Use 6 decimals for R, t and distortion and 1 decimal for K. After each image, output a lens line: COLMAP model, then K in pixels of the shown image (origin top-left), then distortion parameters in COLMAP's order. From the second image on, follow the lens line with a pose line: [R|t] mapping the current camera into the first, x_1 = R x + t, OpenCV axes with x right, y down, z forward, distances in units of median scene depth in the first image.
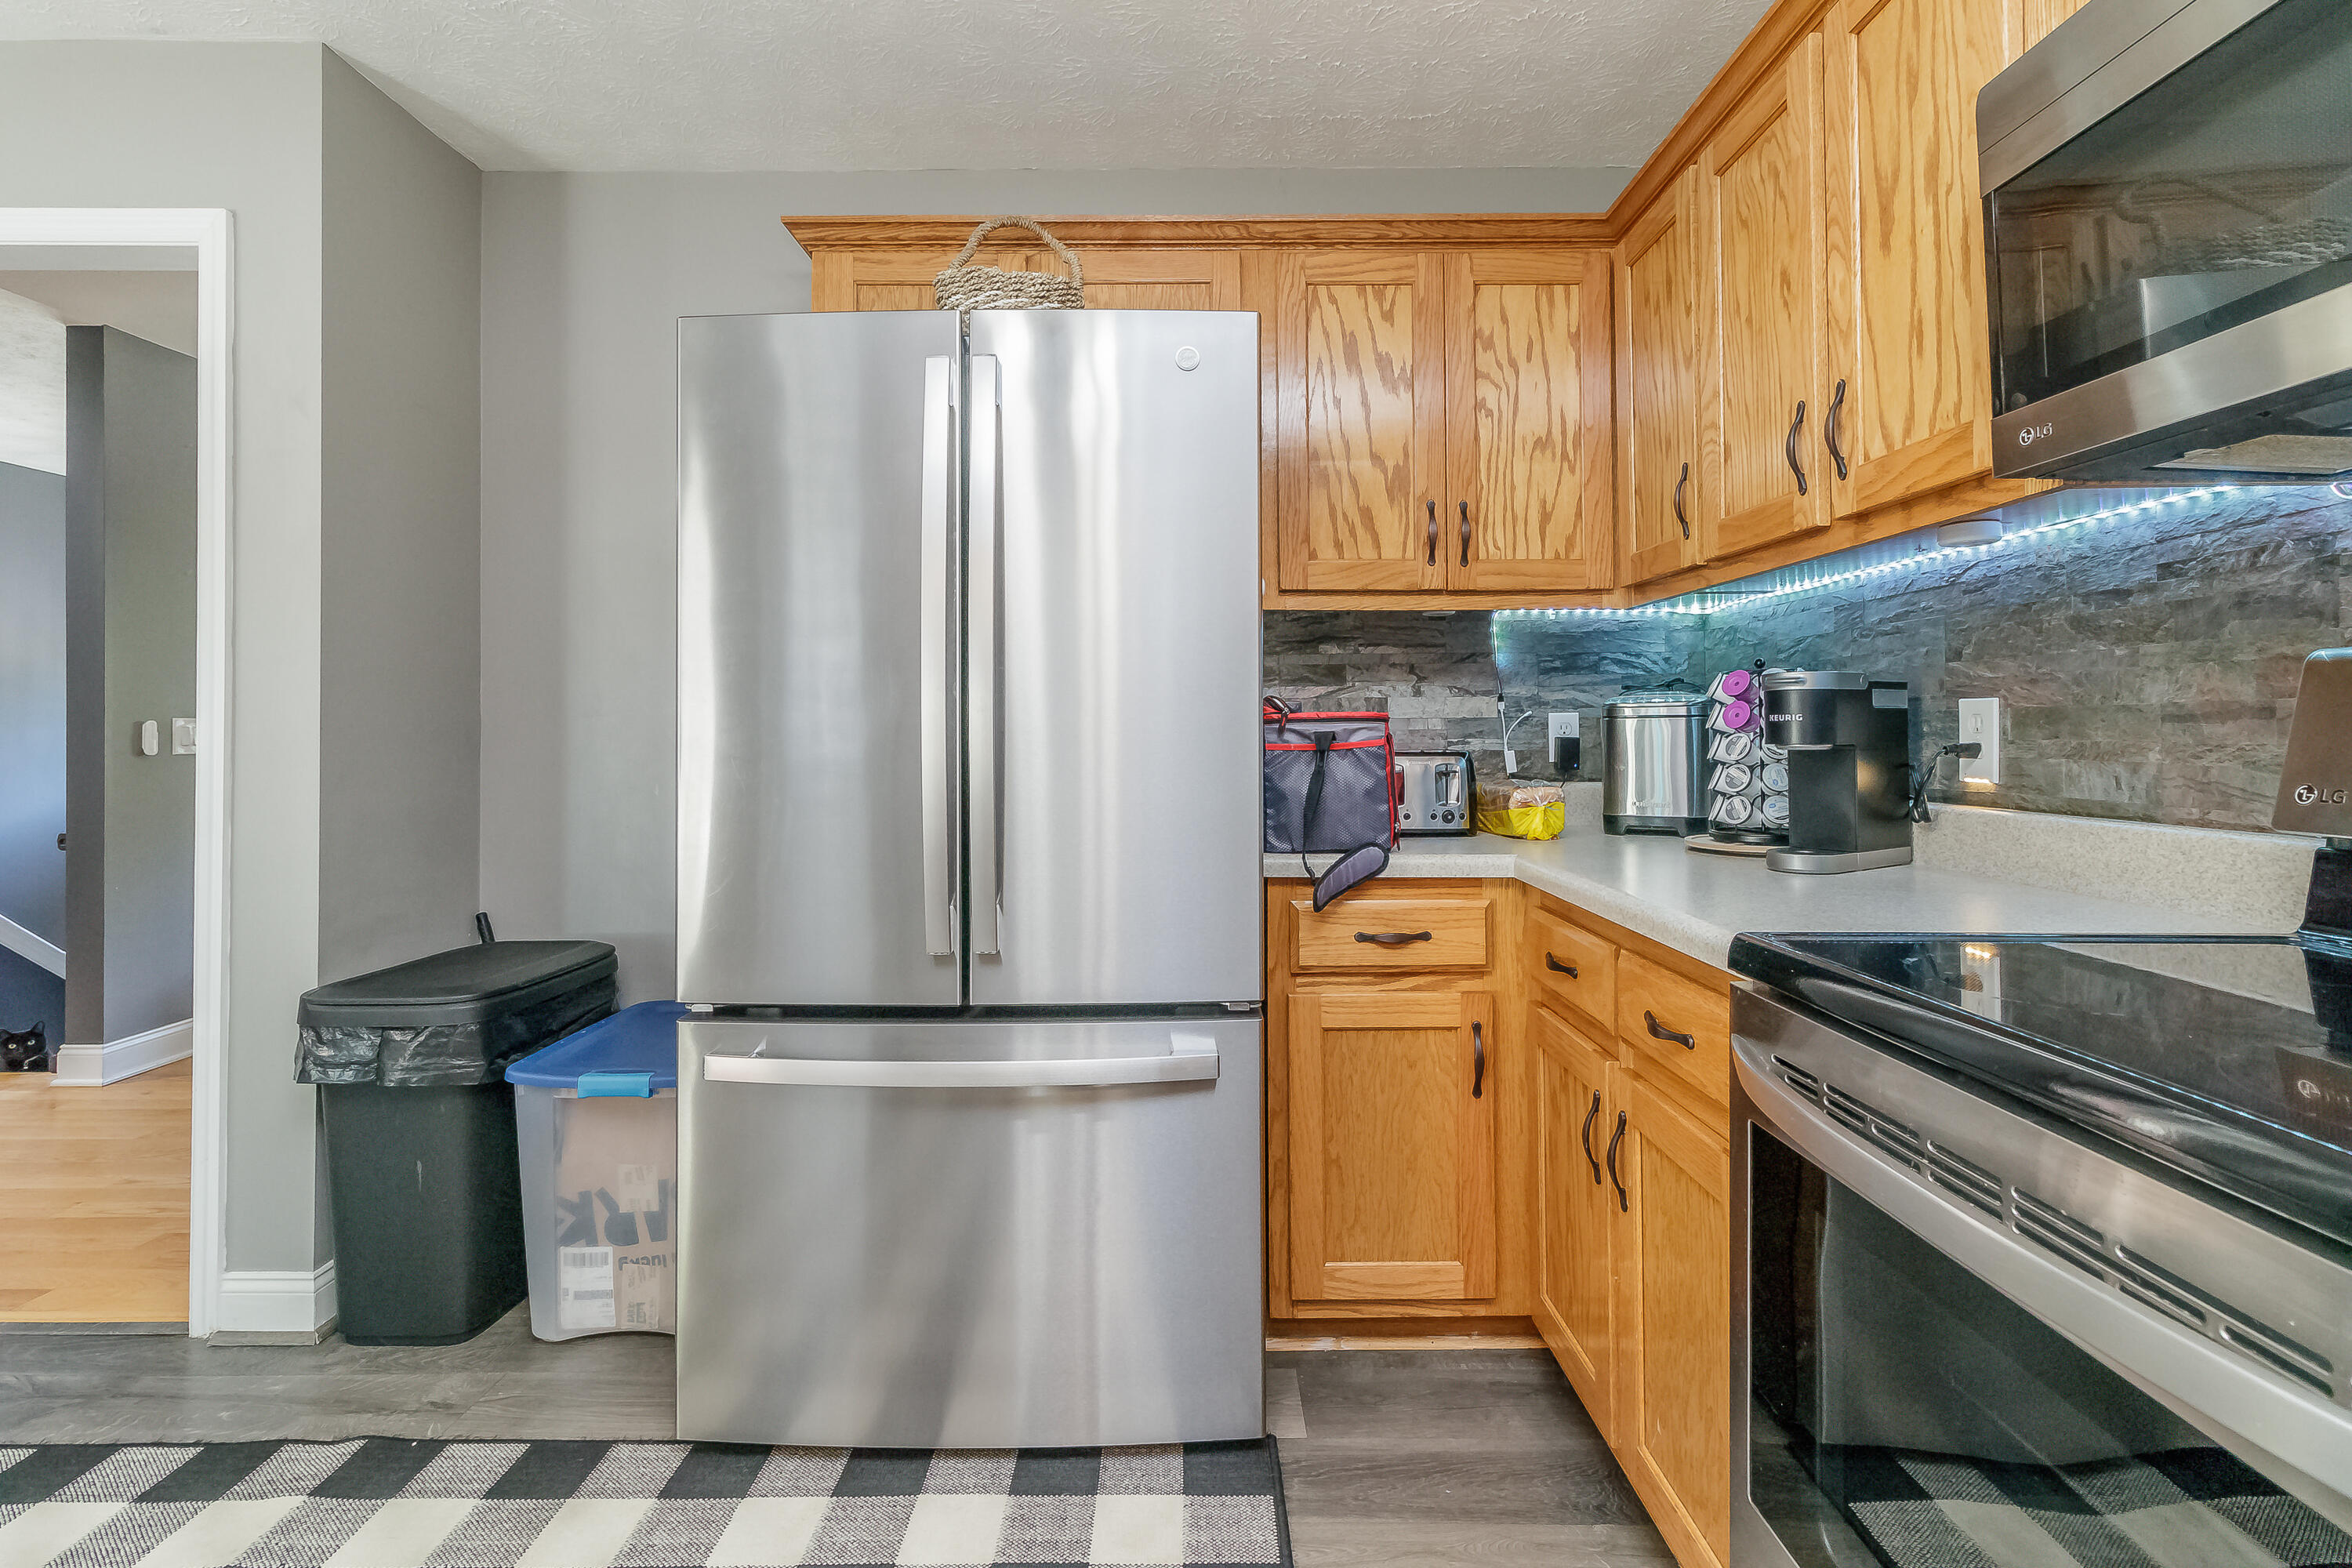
lens RADIAL K [[1126.9, 0, 1205.4], [0, 1126.9, 709.6], [0, 0, 1]] dist [-0.002020, 0.002900]
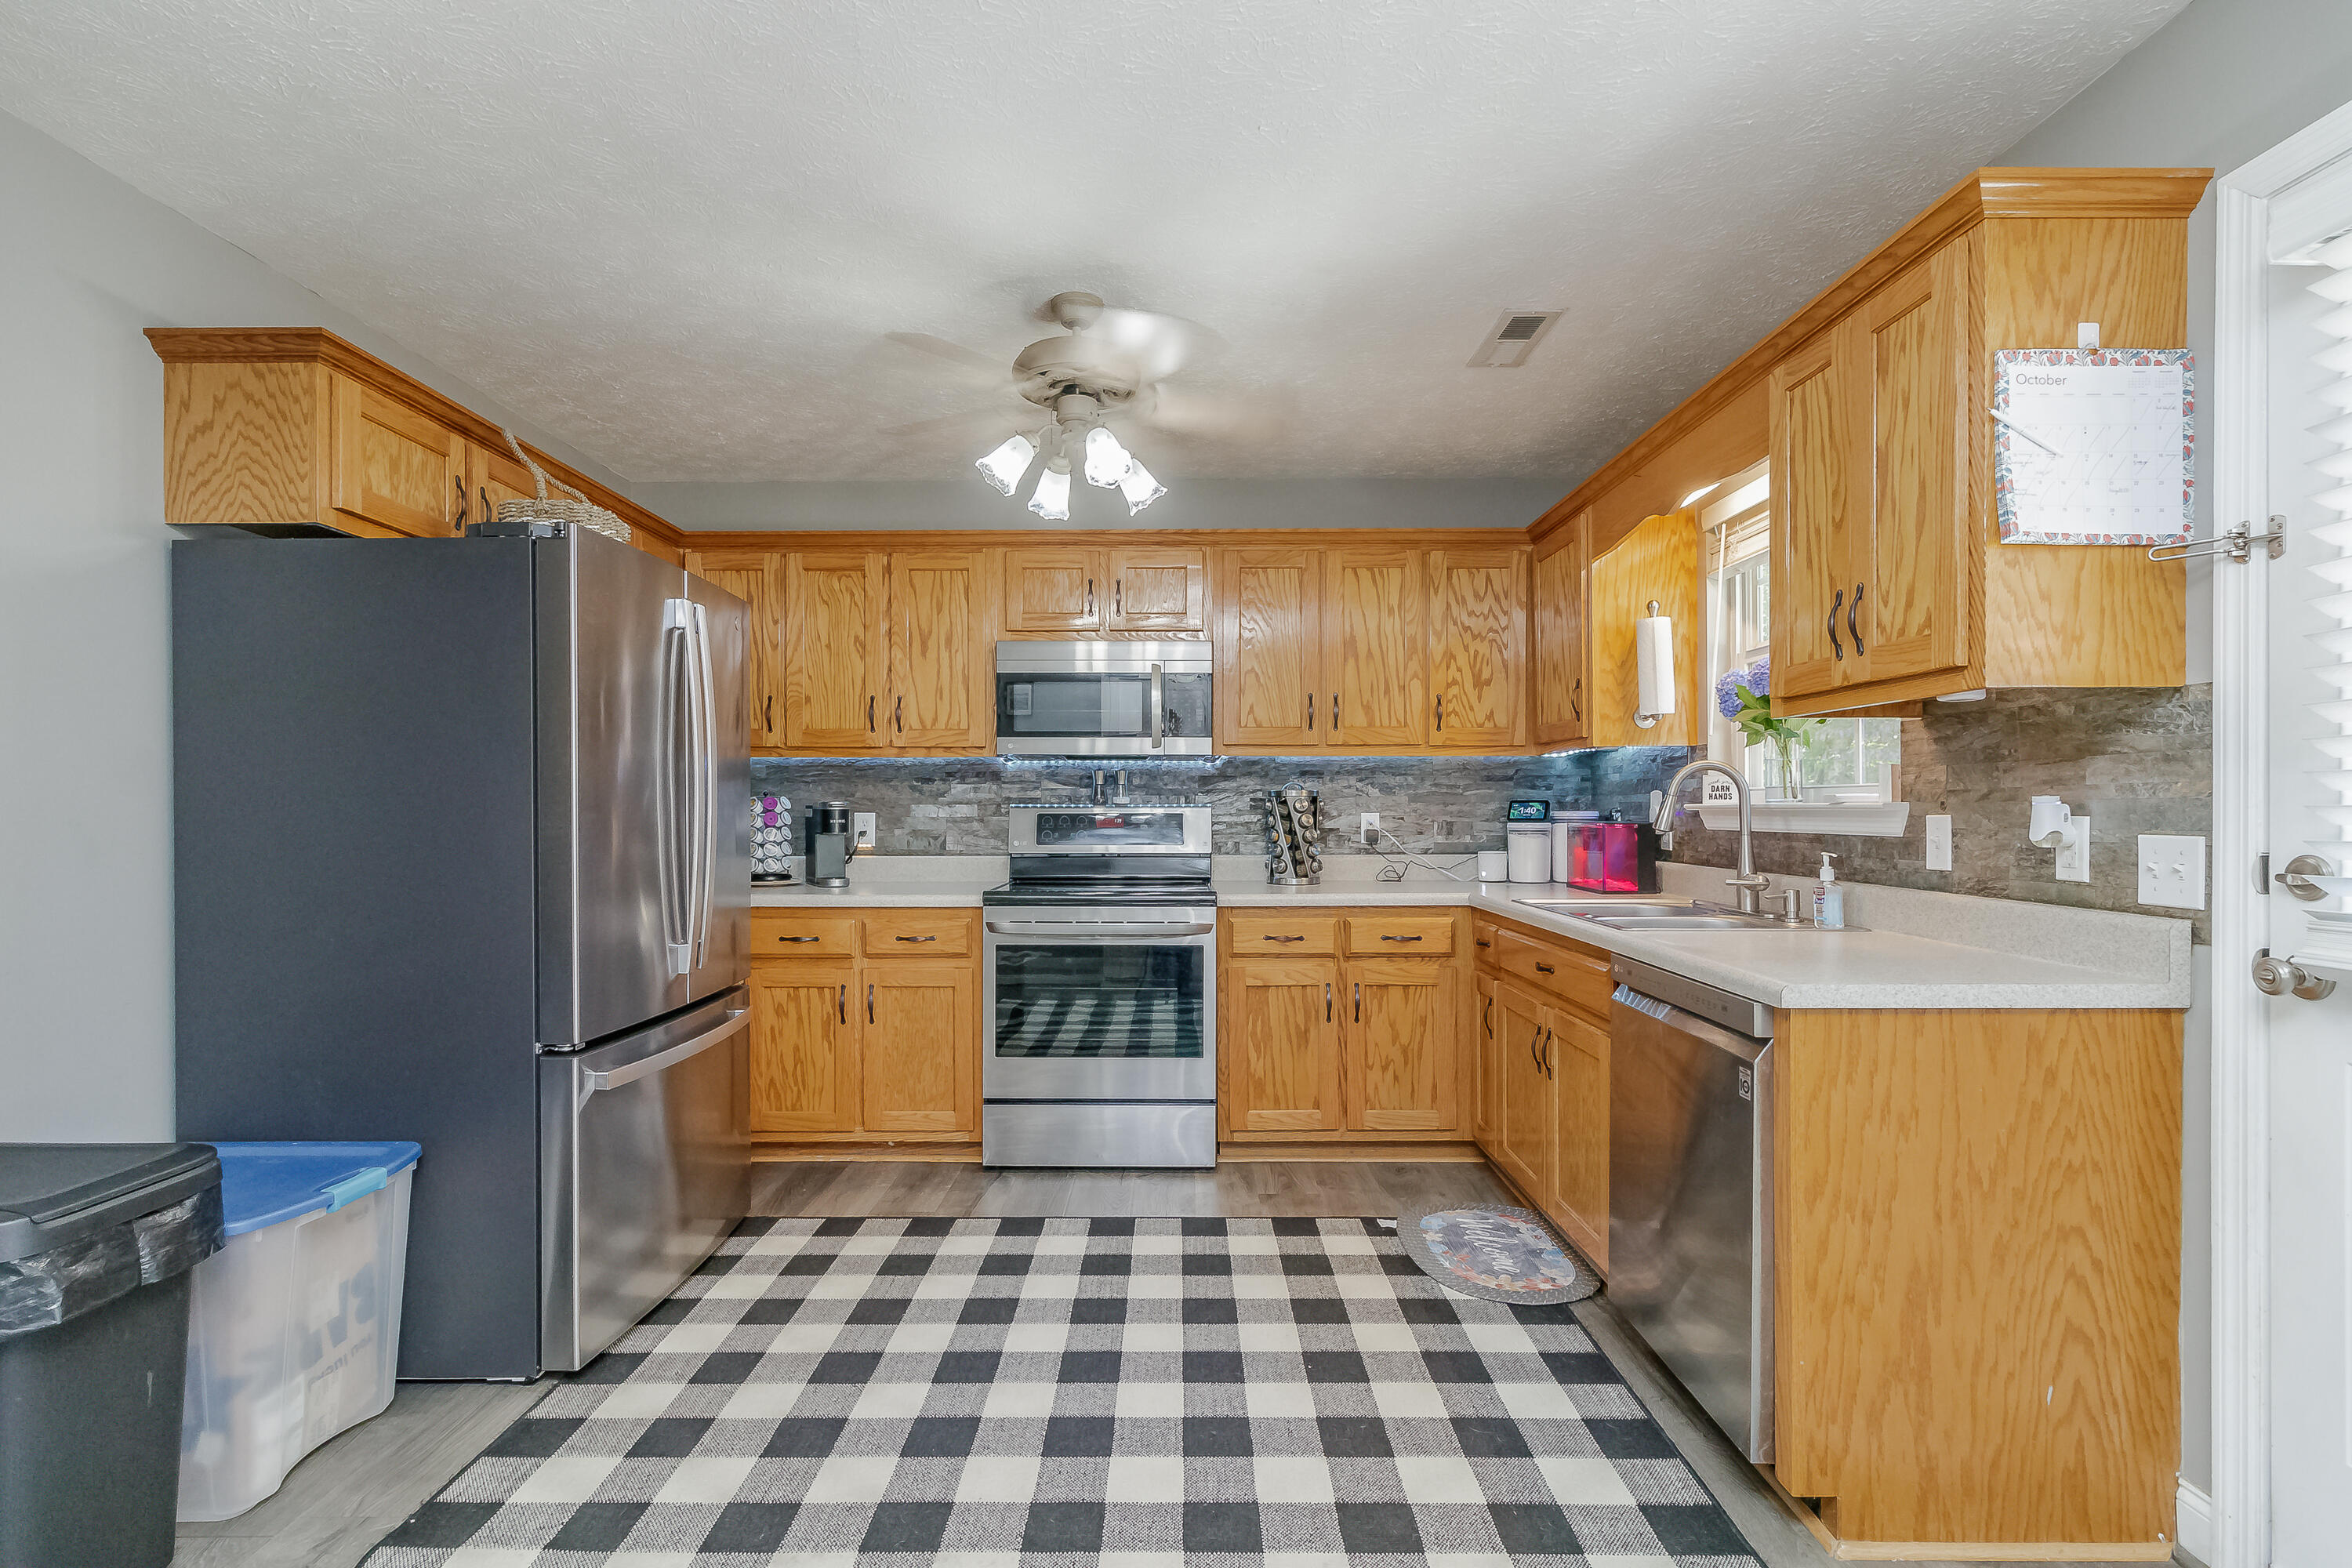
lens RADIAL K [[1126.9, 0, 1134.2], [0, 1126.9, 811.8], [0, 0, 1]] dist [-0.002020, 0.002900]
pose [[0.025003, 0.000241, 0.999687, -1.768698], [-0.016699, 0.999861, 0.000176, -0.022946], [-0.999548, -0.016698, 0.025004, 0.318638]]
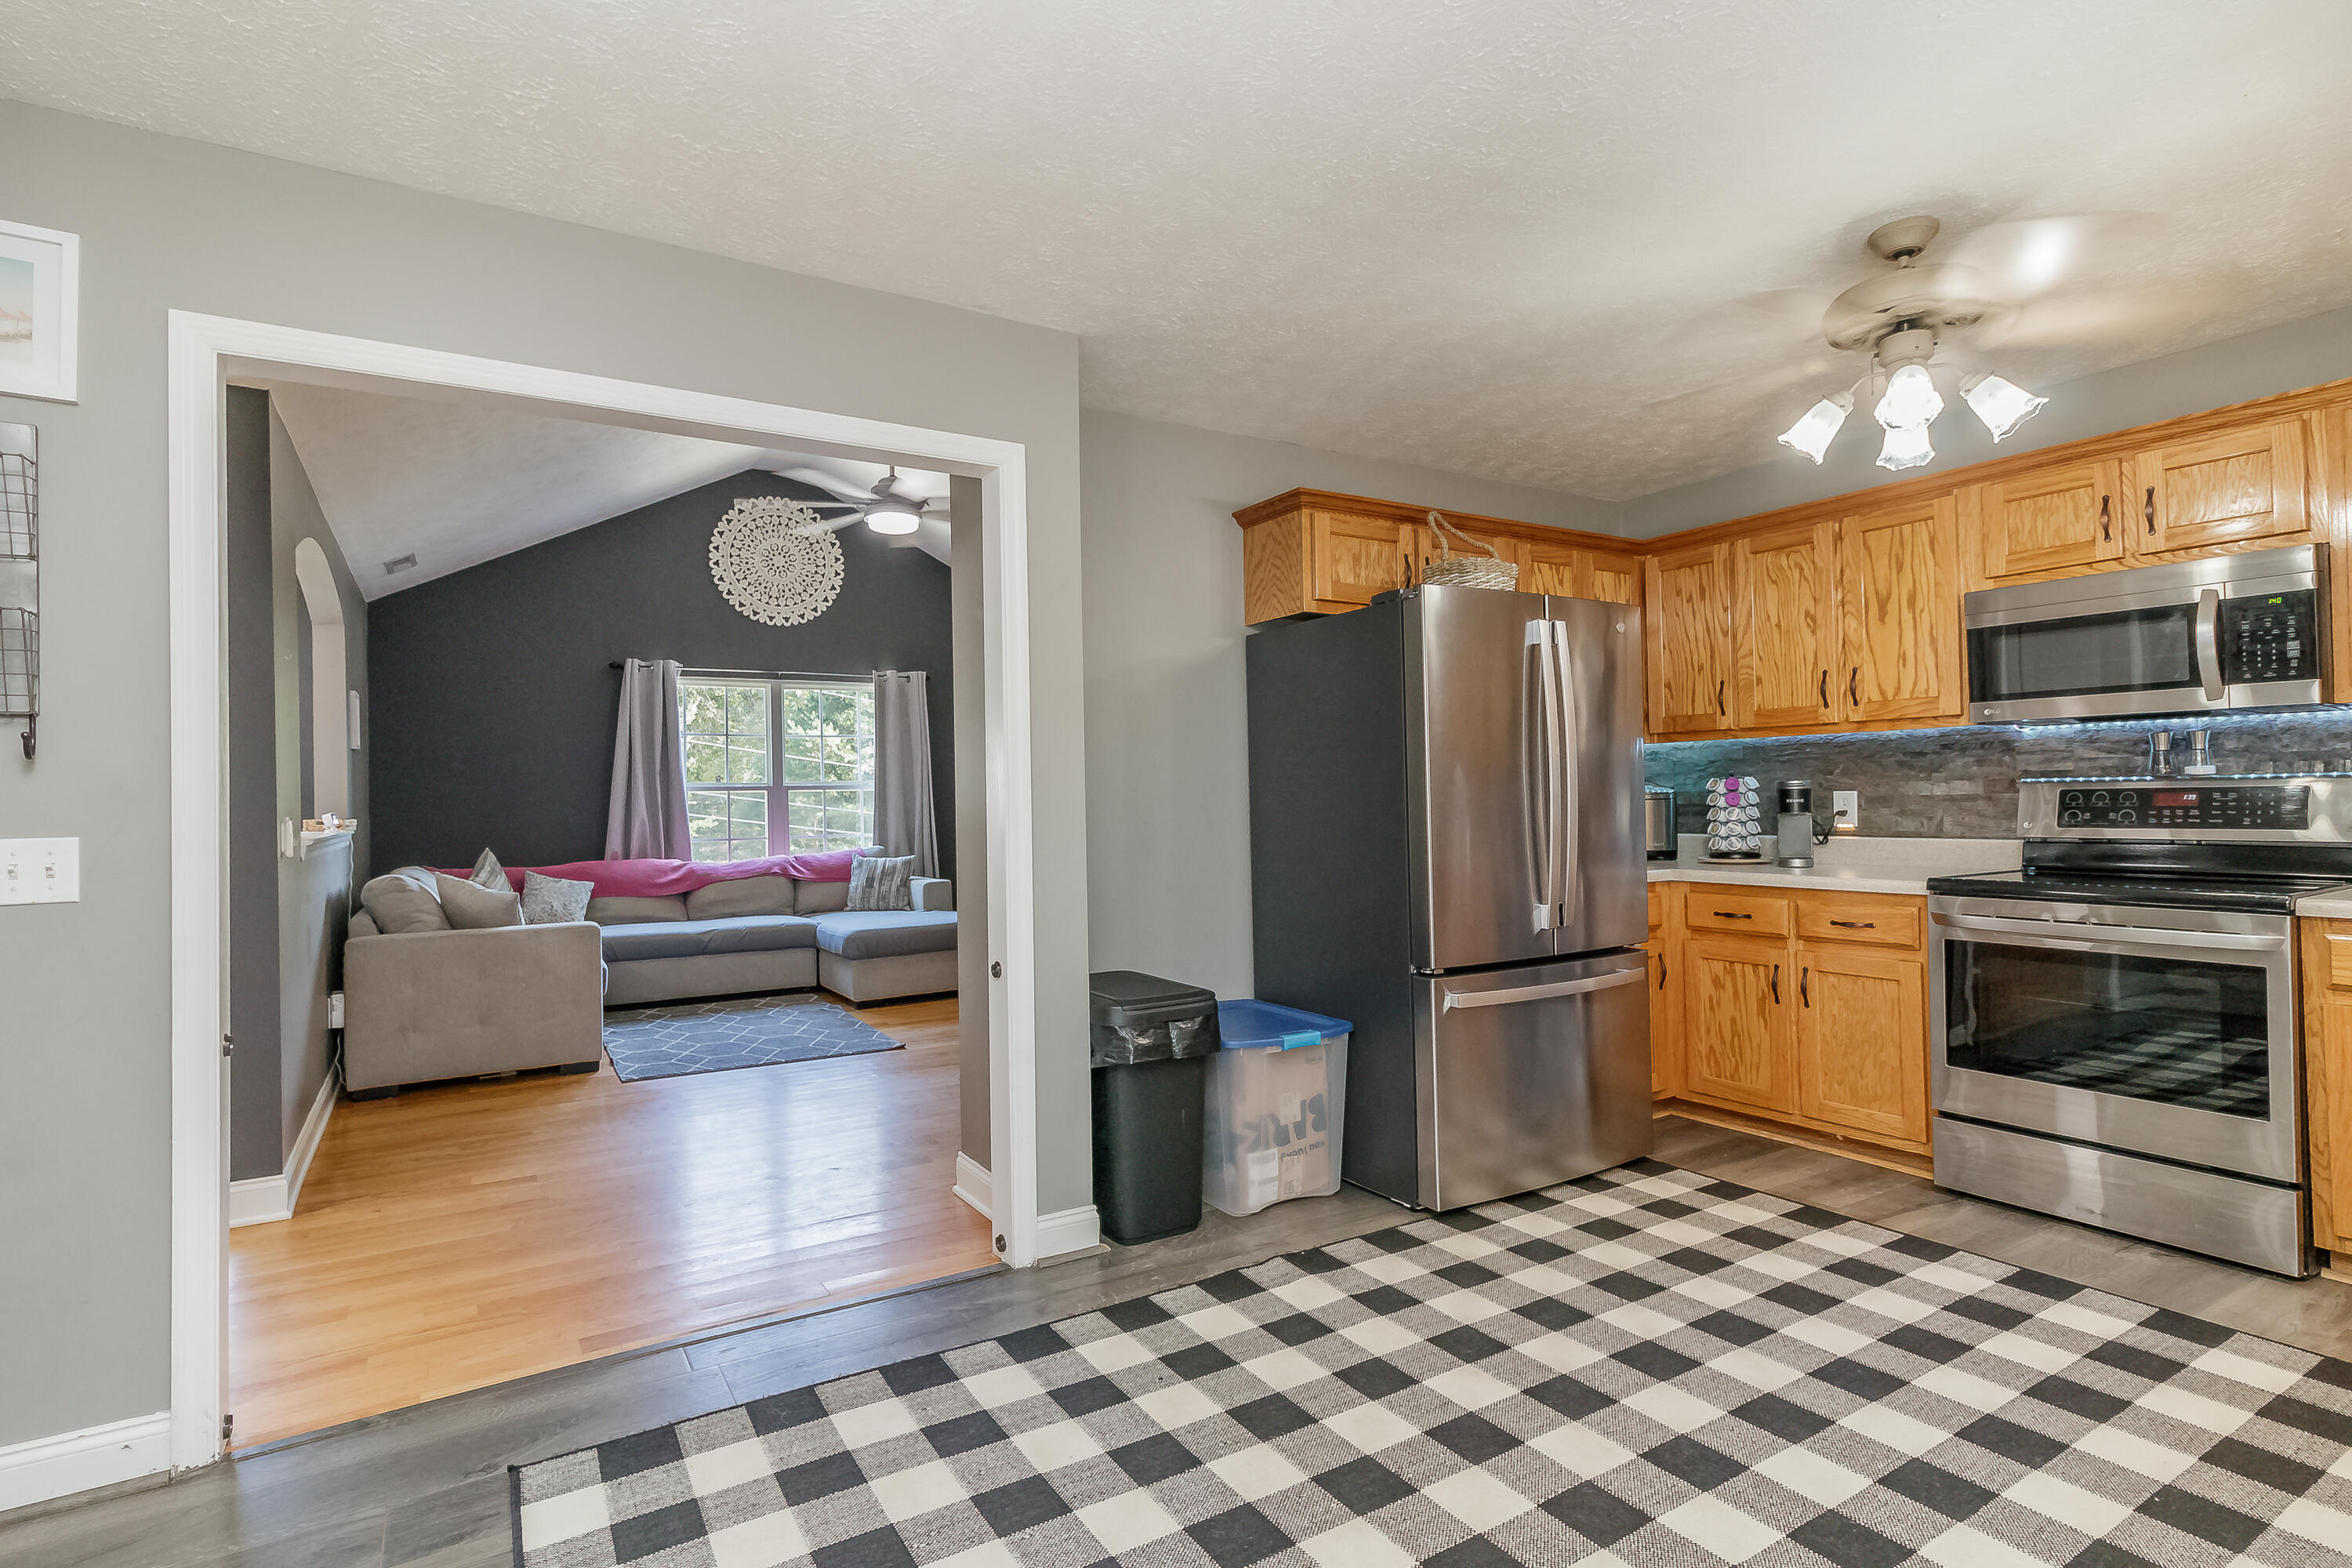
lens RADIAL K [[1126.9, 0, 1148.2], [0, 1126.9, 781.9], [0, 0, 1]] dist [-0.002020, 0.002900]
pose [[0.860984, -0.004616, 0.508611, -1.758942], [0.005573, 0.999984, -0.000358, -0.036923], [-0.508601, 0.003142, 0.860997, -0.305718]]
